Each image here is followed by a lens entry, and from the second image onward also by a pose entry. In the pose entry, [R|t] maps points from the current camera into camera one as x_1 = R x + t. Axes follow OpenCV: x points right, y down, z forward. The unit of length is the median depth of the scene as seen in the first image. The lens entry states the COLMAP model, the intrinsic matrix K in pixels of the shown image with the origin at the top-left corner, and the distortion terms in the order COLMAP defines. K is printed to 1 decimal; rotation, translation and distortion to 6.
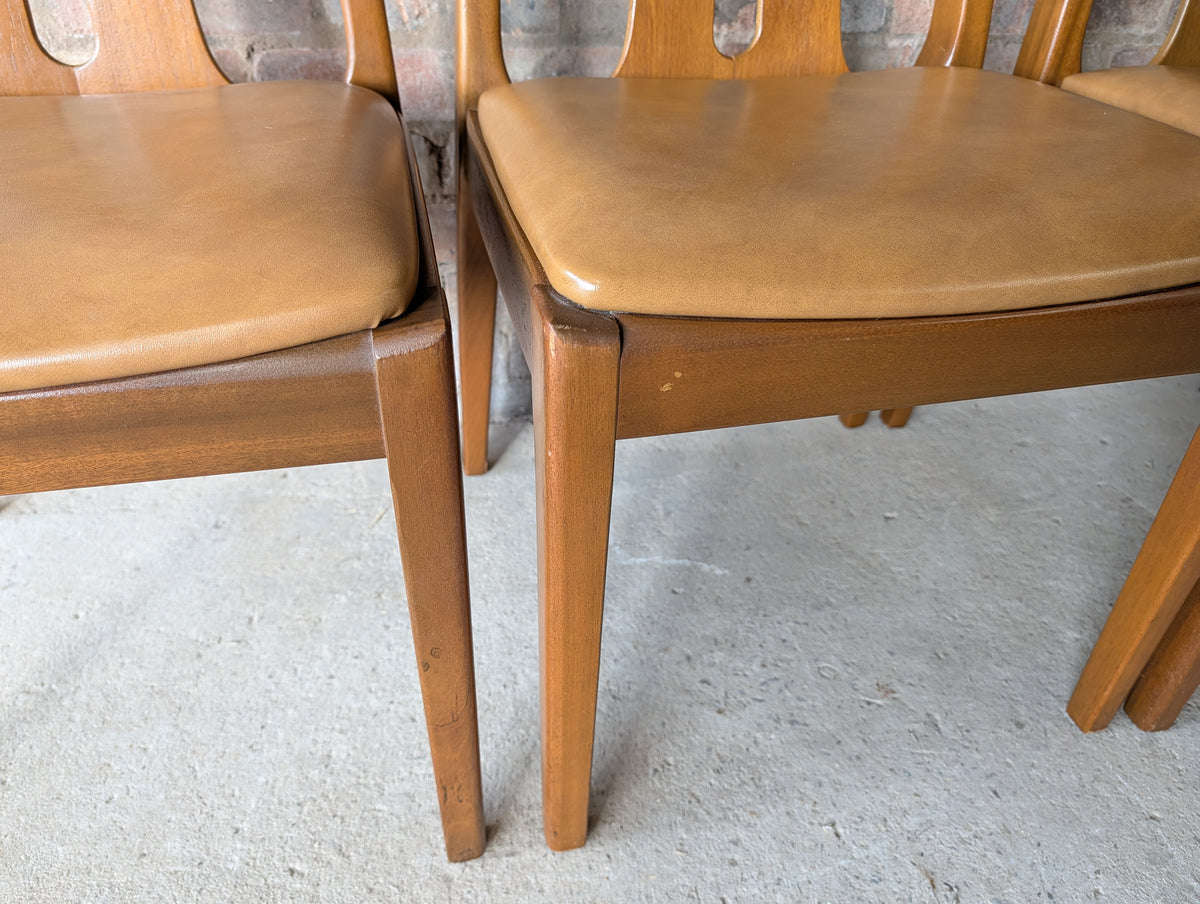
lens RADIAL K [[864.7, 0, 590.7], [0, 864.7, 458.4], [0, 0, 1]] dist [0.007105, -0.009334]
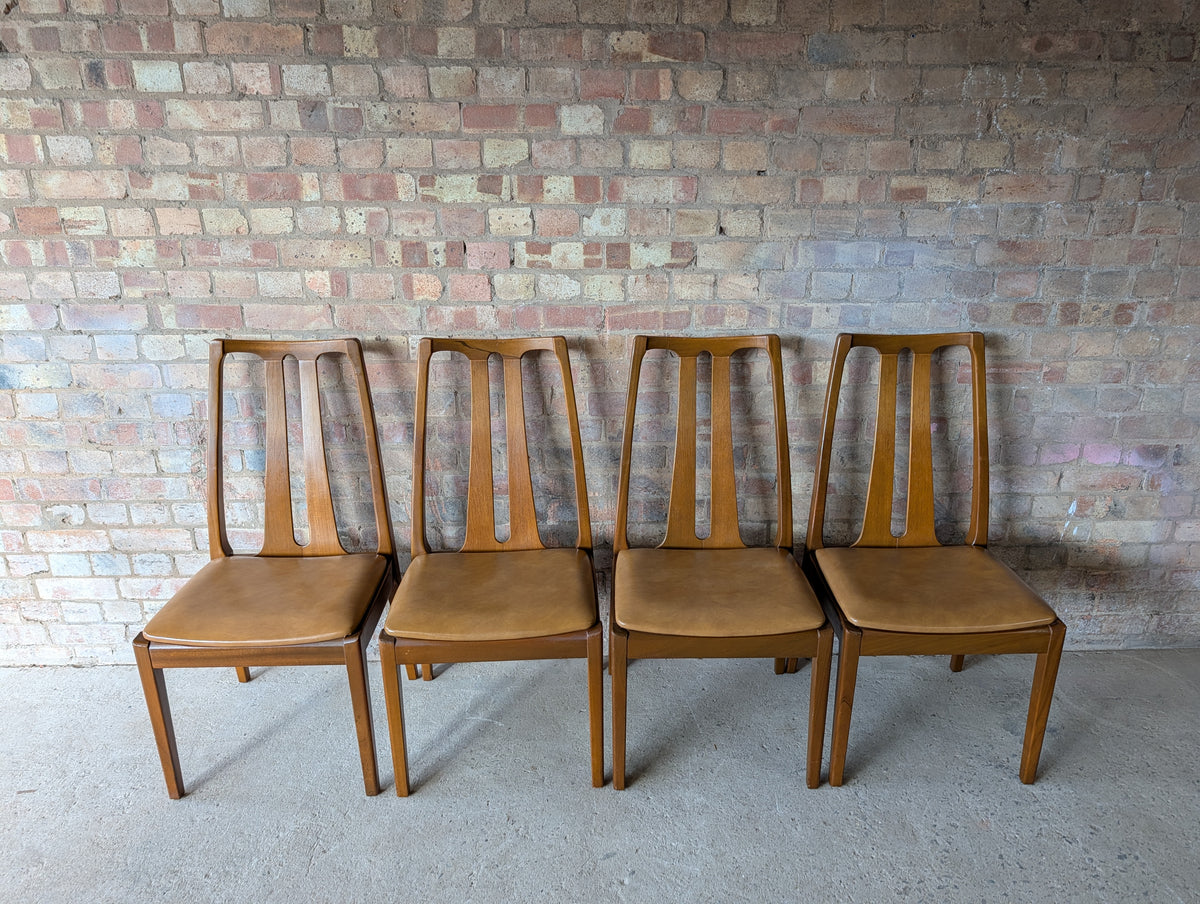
lens RADIAL K [[864.7, 0, 608.2], [0, 864.7, 460.0], [0, 0, 1]] dist [0.007105, -0.009334]
pose [[0.981779, 0.030552, -0.187556, 1.132317], [-0.082711, 0.957298, -0.277018, 0.075520], [0.171083, 0.287483, 0.942382, -1.970578]]
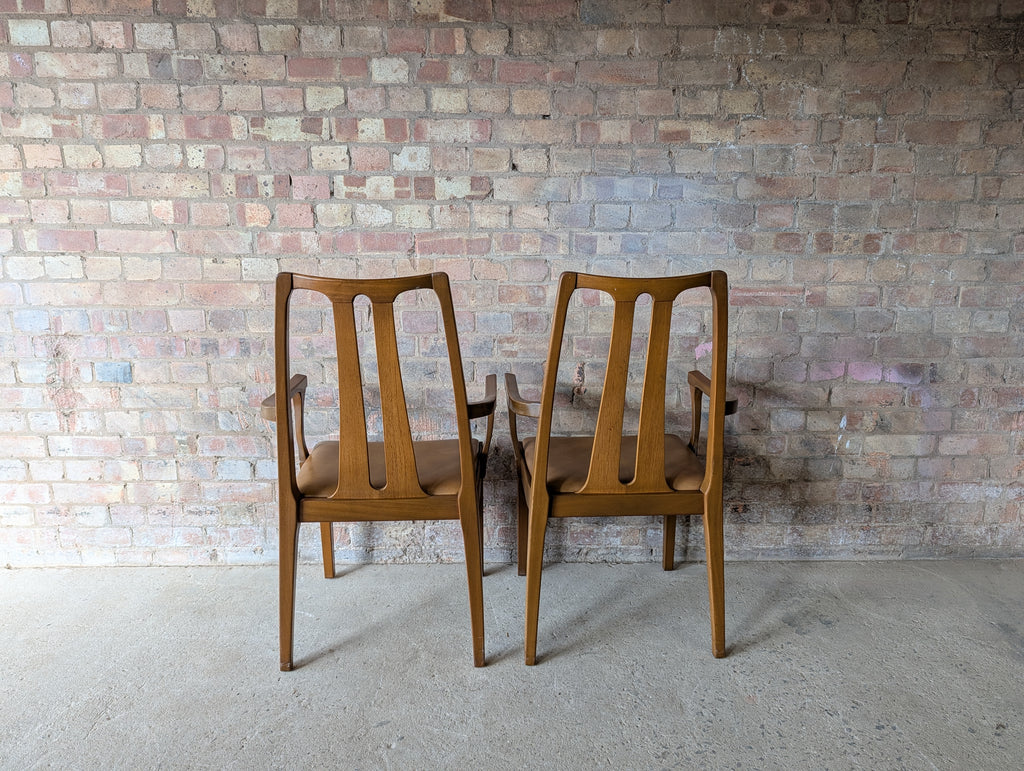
lens RADIAL K [[737.9, 0, 522.5], [0, 737.9, 377.6], [0, 0, 1]] dist [0.007105, -0.009334]
pose [[0.980978, 0.009472, -0.193889, 1.542013], [-0.088351, 0.911148, -0.402496, 0.397986], [0.172849, 0.411970, 0.894653, -1.593594]]
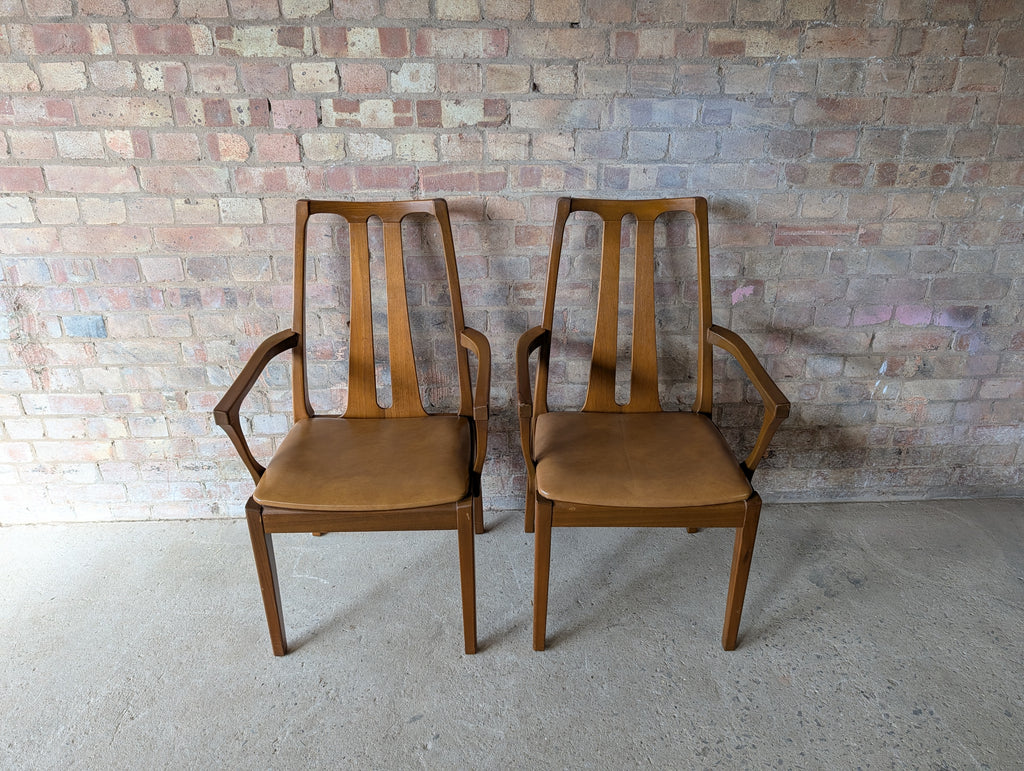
lens RADIAL K [[737.9, 0, 510.8], [0, 737.9, 376.5], [0, 0, 1]] dist [0.007105, -0.009334]
pose [[0.985431, 0.038675, -0.165620, 1.299867], [-0.071964, 0.977150, -0.199999, -0.094331], [0.154101, 0.209004, 0.965697, -1.518089]]
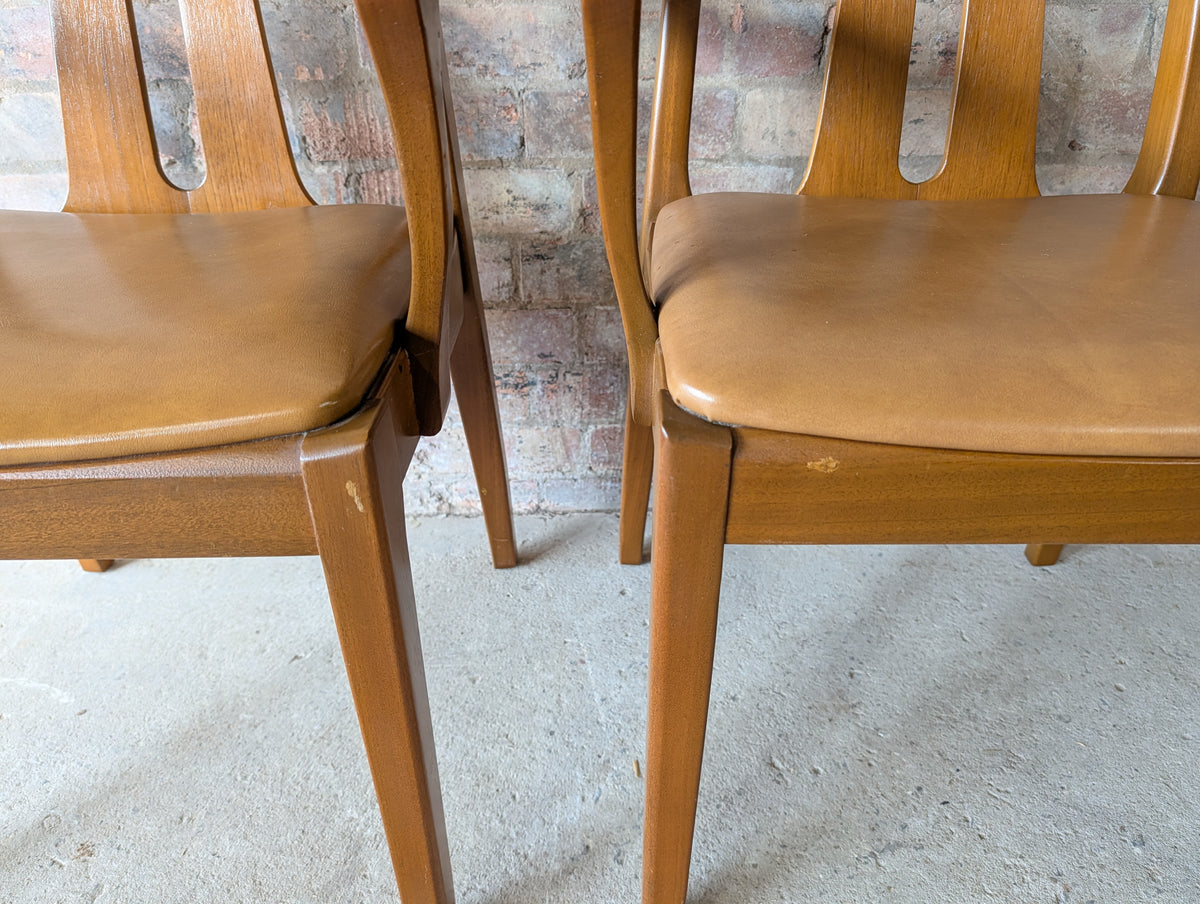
lens RADIAL K [[864.7, 0, 606.3], [0, 864.7, 490.6], [0, 0, 1]] dist [0.007105, -0.009334]
pose [[0.984968, 0.060111, -0.161940, 1.077306], [-0.073653, 0.994153, -0.078958, -0.085805], [0.156247, 0.089698, 0.983637, 0.159430]]
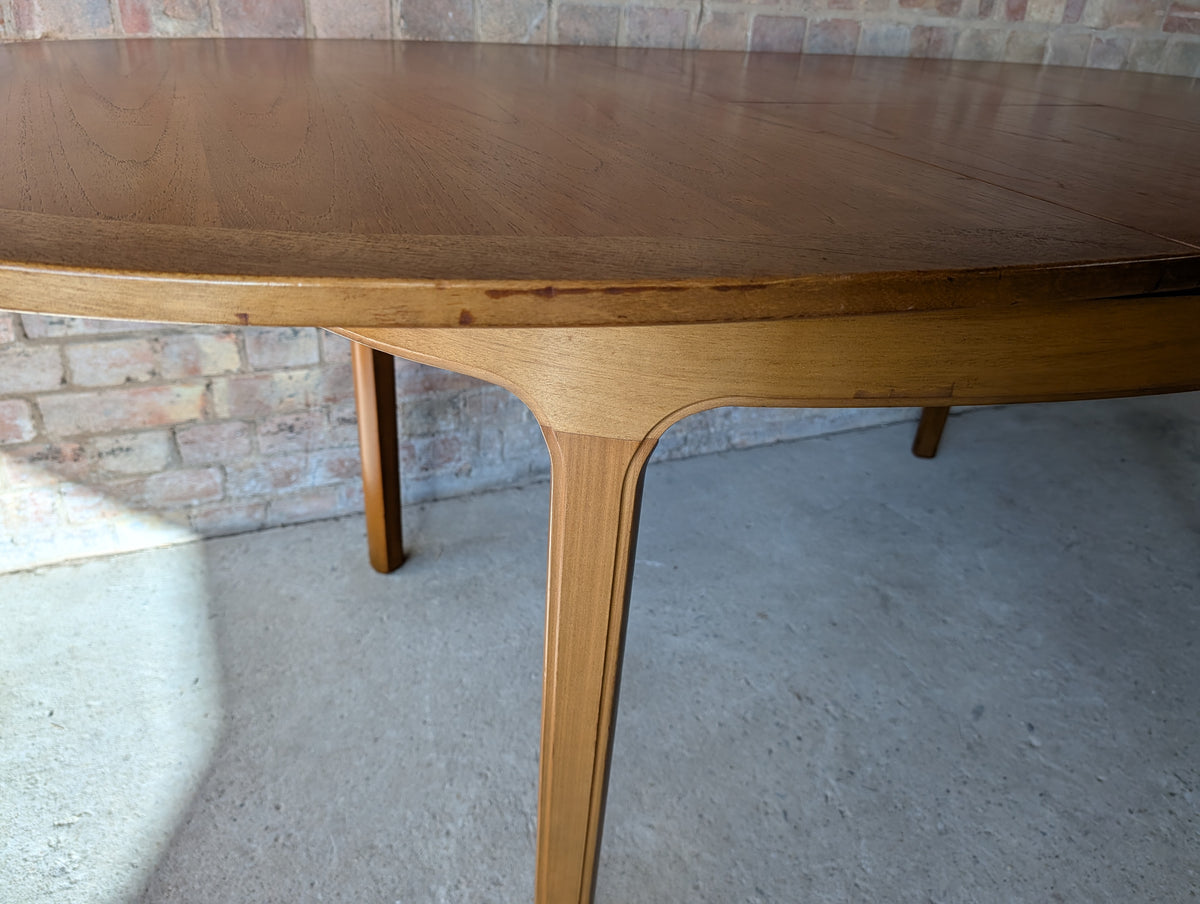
lens RADIAL K [[864.7, 0, 593.9], [0, 864.7, 445.4], [0, 0, 1]] dist [0.007105, -0.009334]
pose [[0.978016, -0.070742, 0.196165, -0.339555], [0.095071, 0.988510, -0.117515, 0.106652], [-0.185598, 0.133581, 0.973504, -0.750355]]
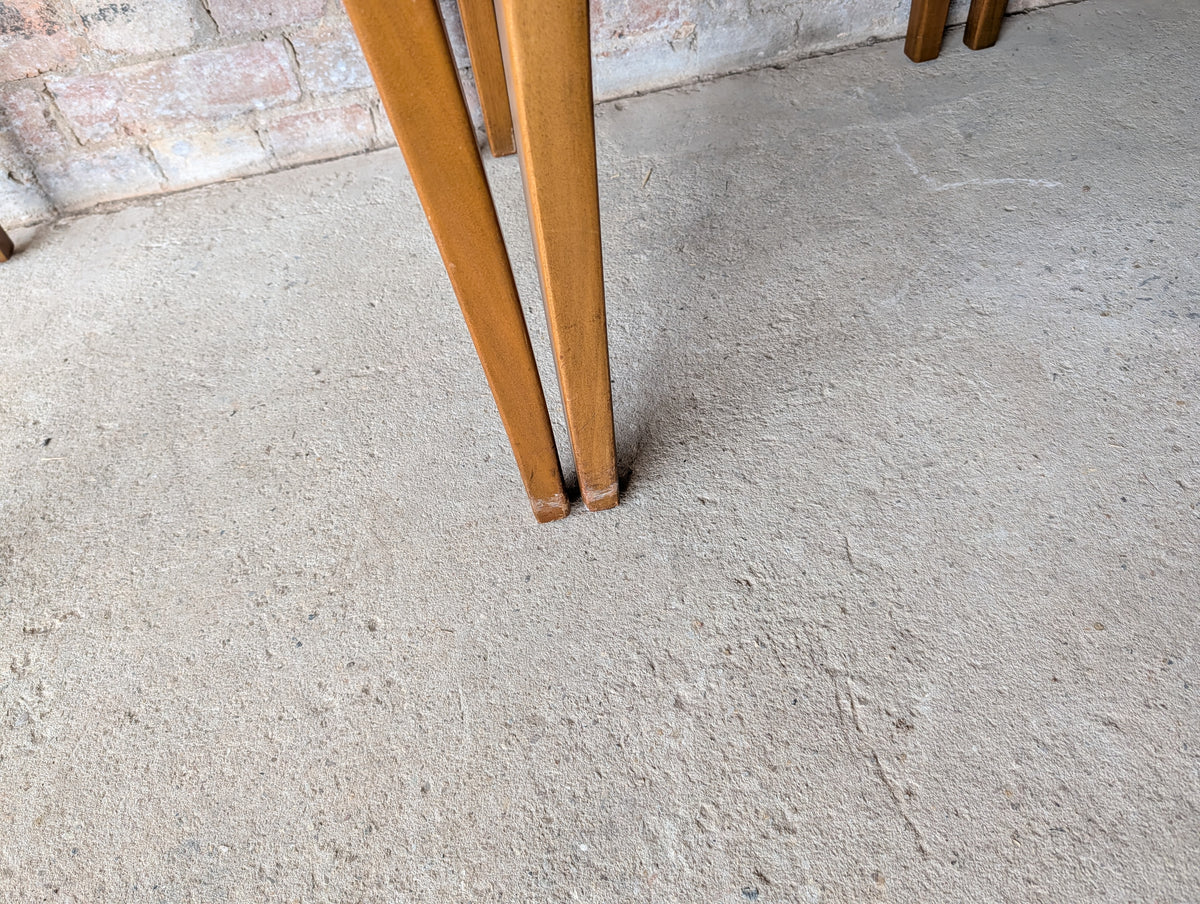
lens RADIAL K [[864.7, 0, 599.9], [0, 864.7, 420.2], [0, 0, 1]] dist [0.007105, -0.009334]
pose [[0.991678, -0.106017, -0.073047, -0.327632], [0.118703, 0.972594, 0.199927, 0.163038], [0.049850, -0.206934, 0.977084, 0.075563]]
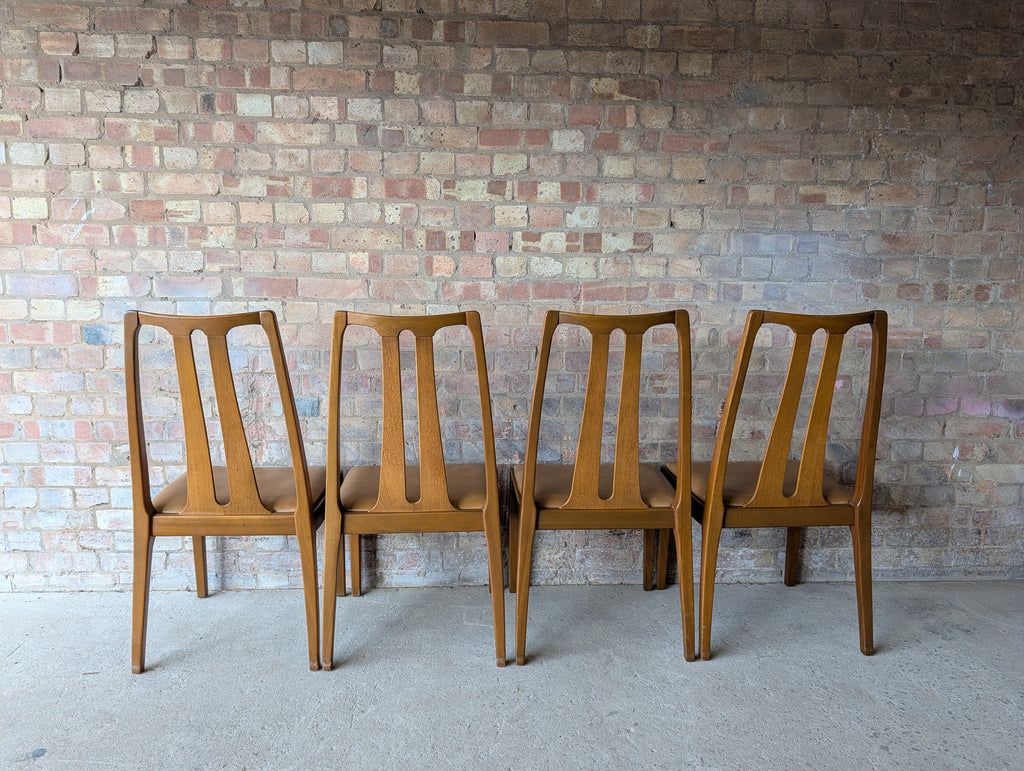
lens RADIAL K [[737.9, 0, 500.2], [0, 737.9, 391.3], [0, 0, 1]] dist [0.007105, -0.009334]
pose [[0.984853, -0.002010, -0.173378, 0.746956], [-0.079655, 0.882925, -0.462708, 0.720641], [0.154010, 0.469510, 0.869391, -1.977023]]
